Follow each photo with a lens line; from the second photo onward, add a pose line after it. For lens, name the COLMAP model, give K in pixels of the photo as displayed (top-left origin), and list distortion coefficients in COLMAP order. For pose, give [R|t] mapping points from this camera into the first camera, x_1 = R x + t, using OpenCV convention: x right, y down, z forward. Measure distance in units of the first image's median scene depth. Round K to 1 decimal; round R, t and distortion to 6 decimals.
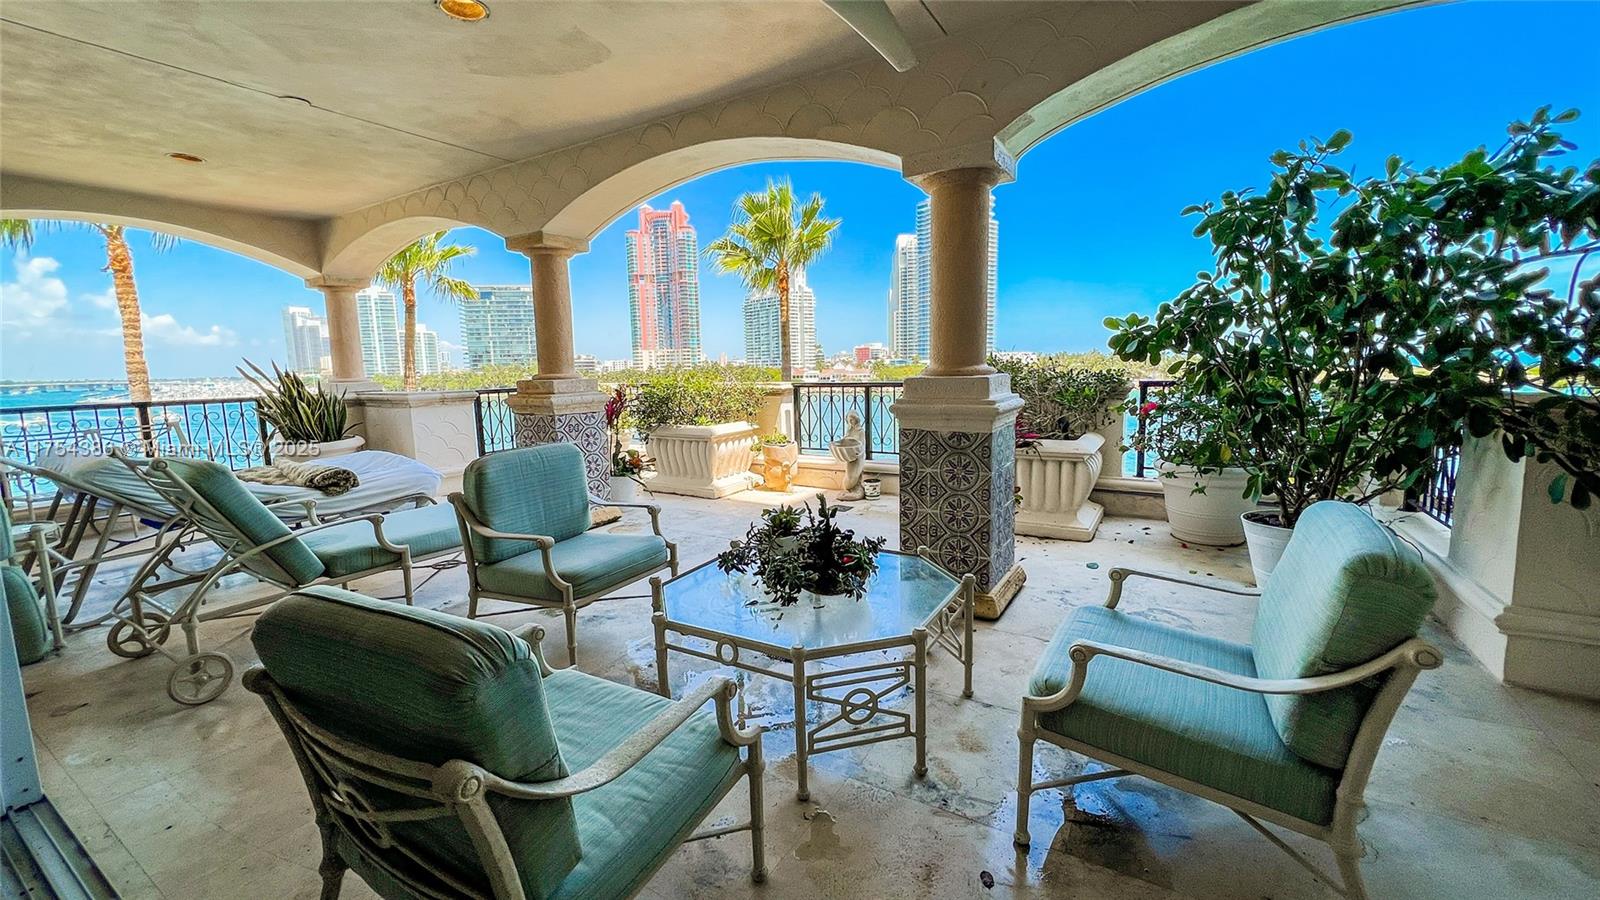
lens RADIAL K [[640.7, 0, 800.0], [0, 640.7, 450.0], [0, 0, 1]] dist [-0.000993, 0.000149]
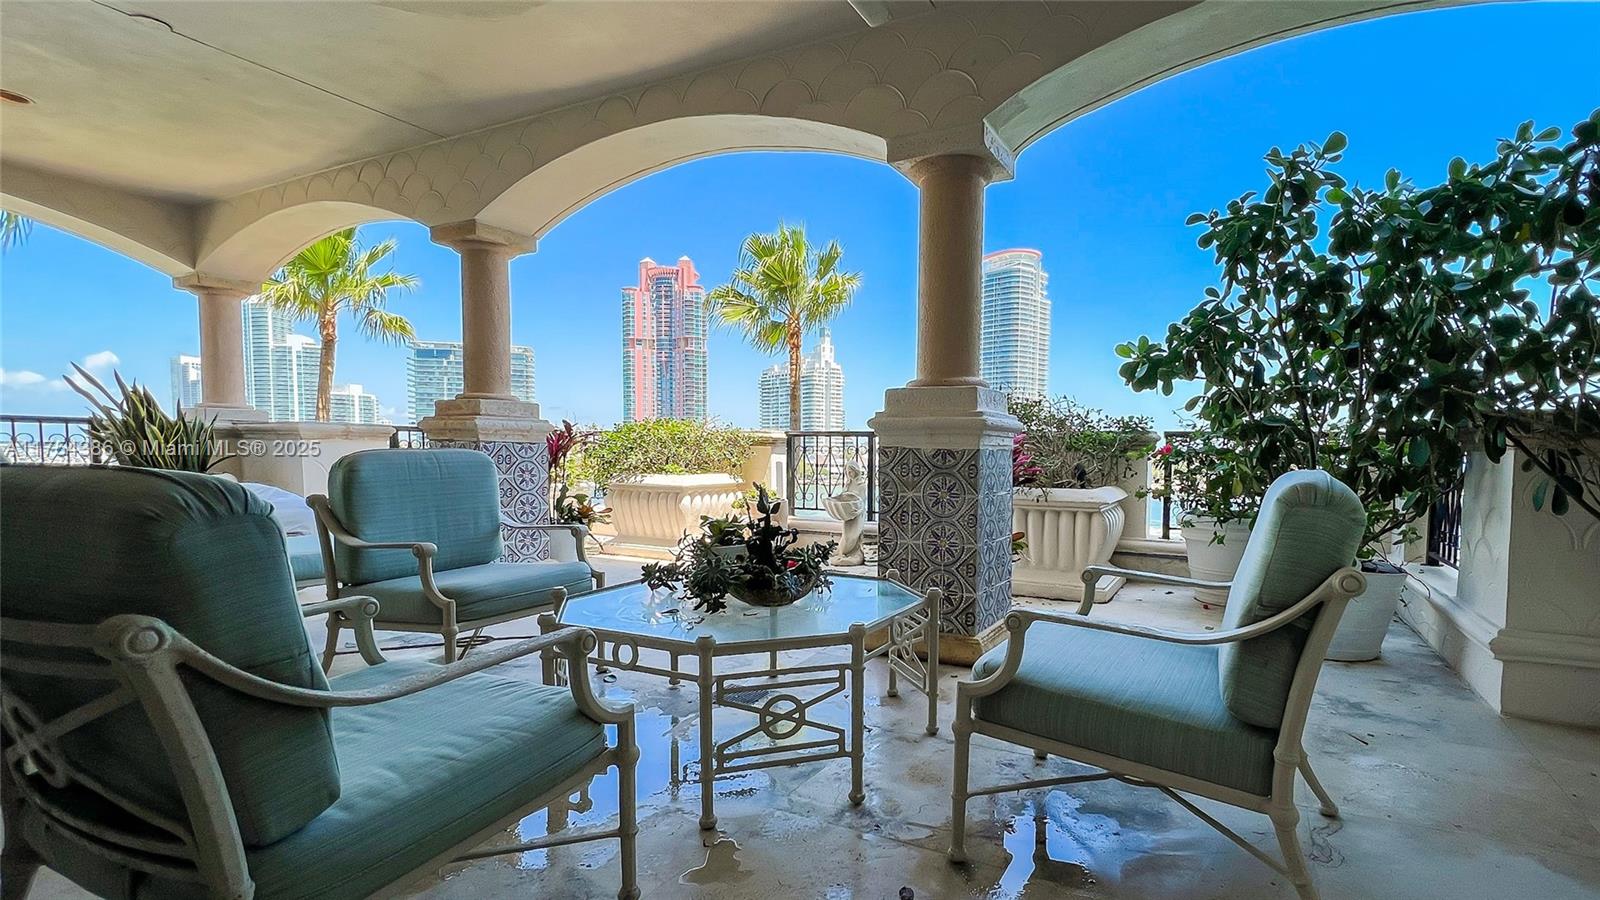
lens RADIAL K [[746.2, 0, 898.7], [0, 746.2, 506.1], [0, 0, 1]] dist [-0.000970, -0.000050]
pose [[0.994386, 0.030018, 0.101470, 0.077277], [-0.023669, 0.997719, -0.063212, 0.103928], [-0.103136, 0.060455, 0.992828, 0.000073]]
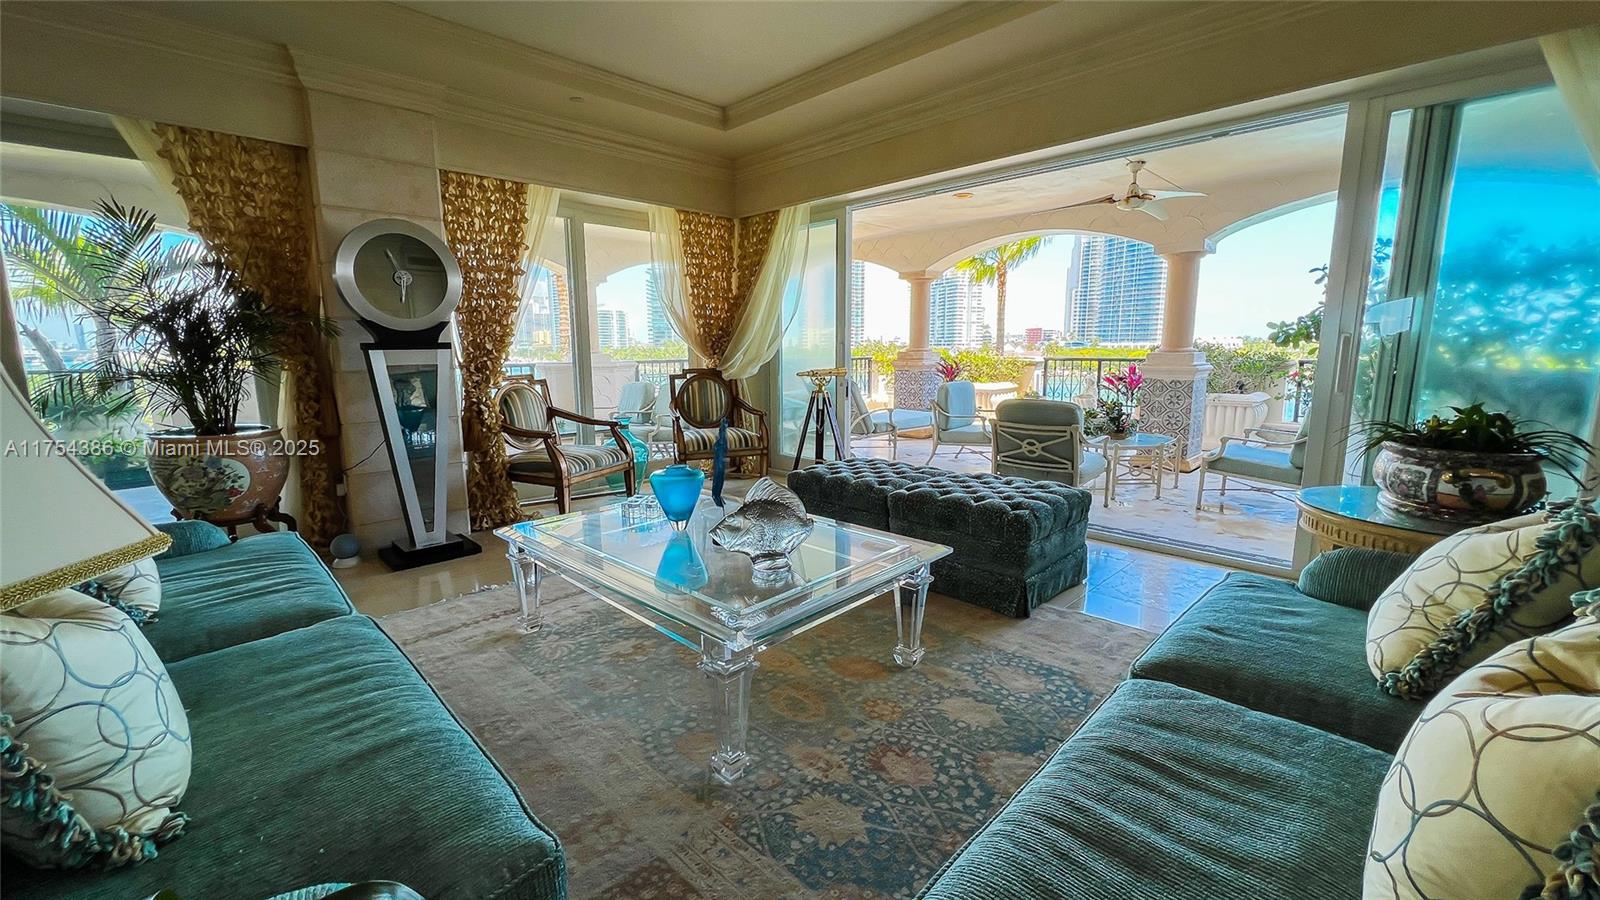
lens RADIAL K [[640.7, 0, 800.0], [0, 640.7, 450.0], [0, 0, 1]] dist [-0.000993, 0.000149]
pose [[0.969478, 0.056254, -0.238639, -0.373626], [-0.048641, 0.998106, 0.037675, 0.158932], [0.240306, -0.024917, 0.970377, -1.154524]]
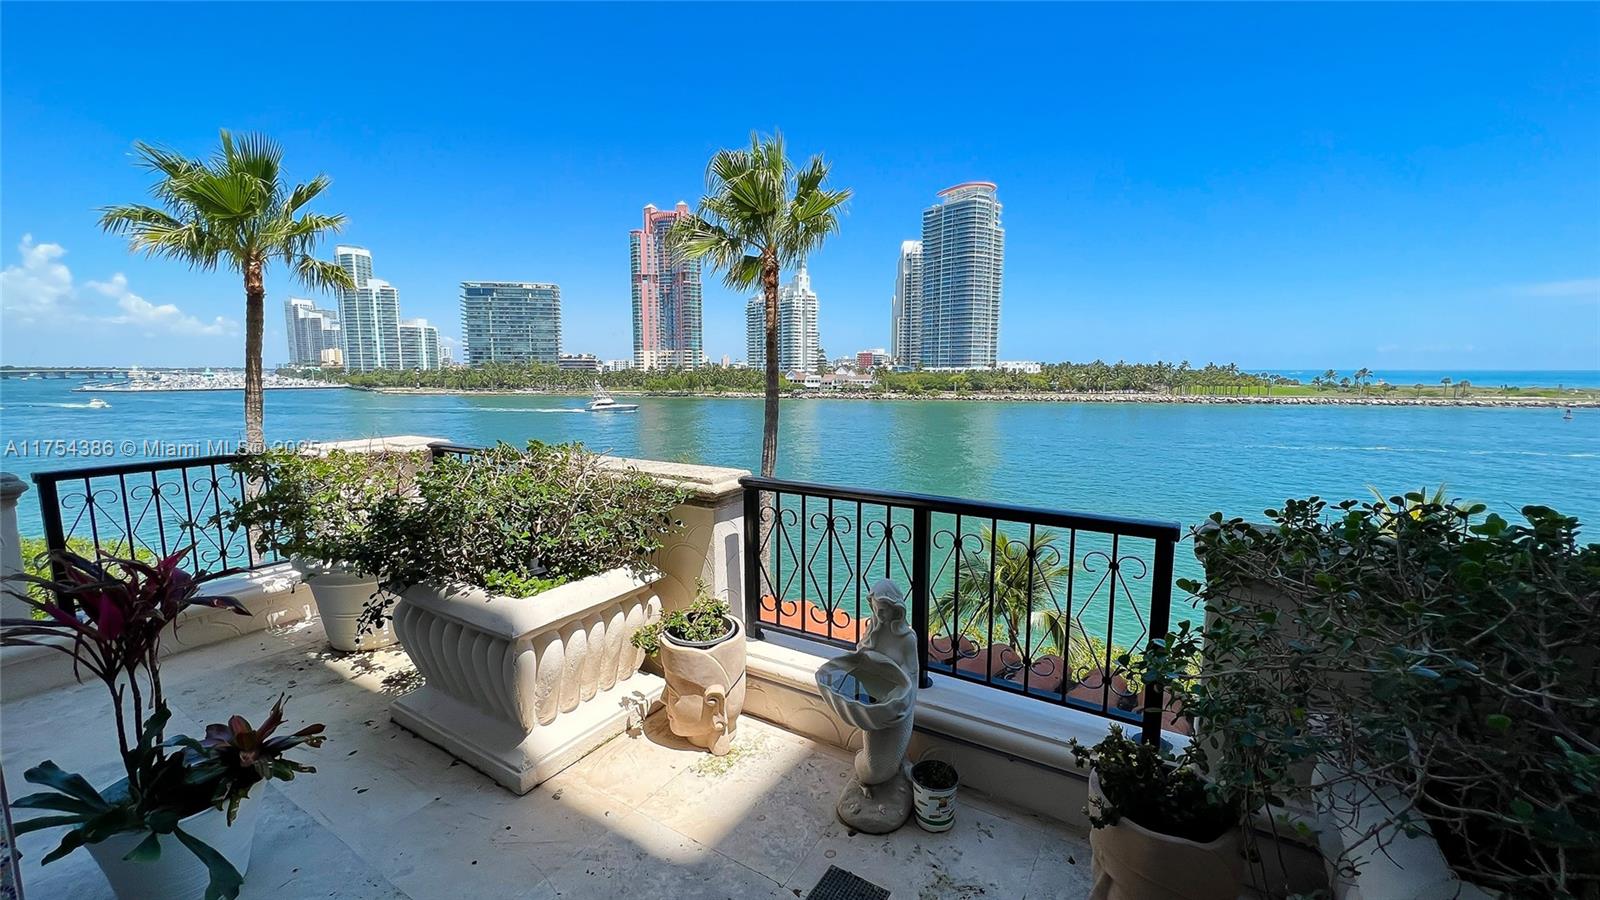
lens RADIAL K [[640.7, 0, 800.0], [0, 640.7, 450.0], [0, 0, 1]] dist [-0.000993, 0.000149]
pose [[0.999723, 0.023554, -0.000048, 0.052633], [-0.023554, 0.999707, -0.005666, -0.235306], [-0.000085, 0.005665, 0.999984, 1.084476]]
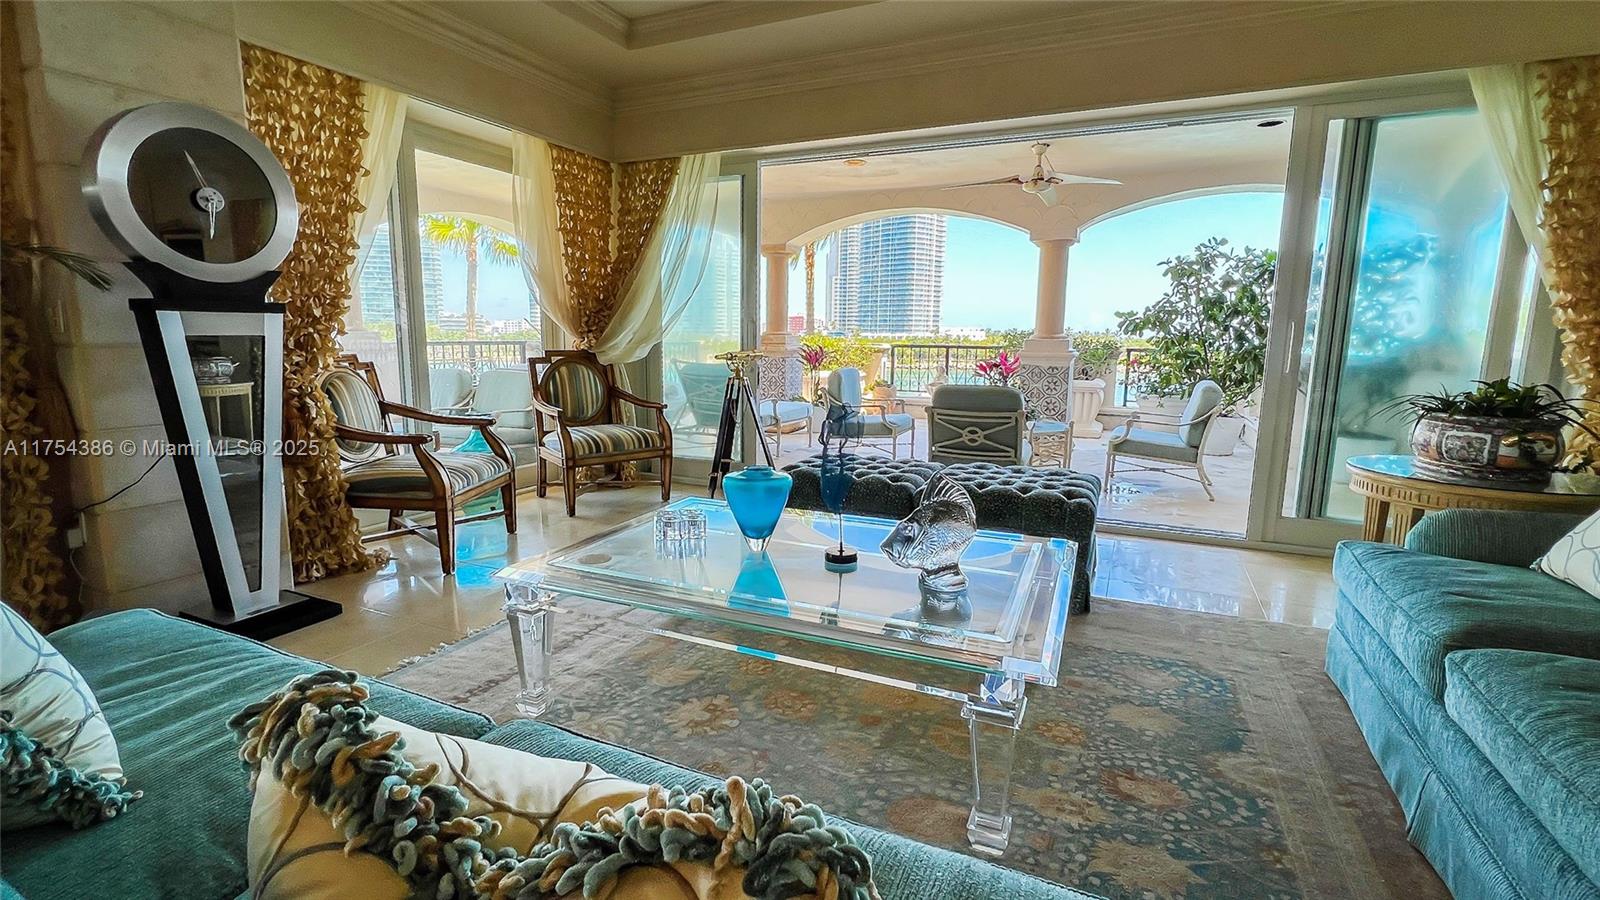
lens RADIAL K [[723.0, 0, 800.0], [0, 723.0, 450.0], [0, 0, 1]] dist [-0.000141, 0.000458]
pose [[0.993920, 0.017043, 0.108774, -0.731360], [-0.019888, 0.999487, 0.025121, 0.180339], [-0.108290, -0.027131, 0.993749, -1.115575]]
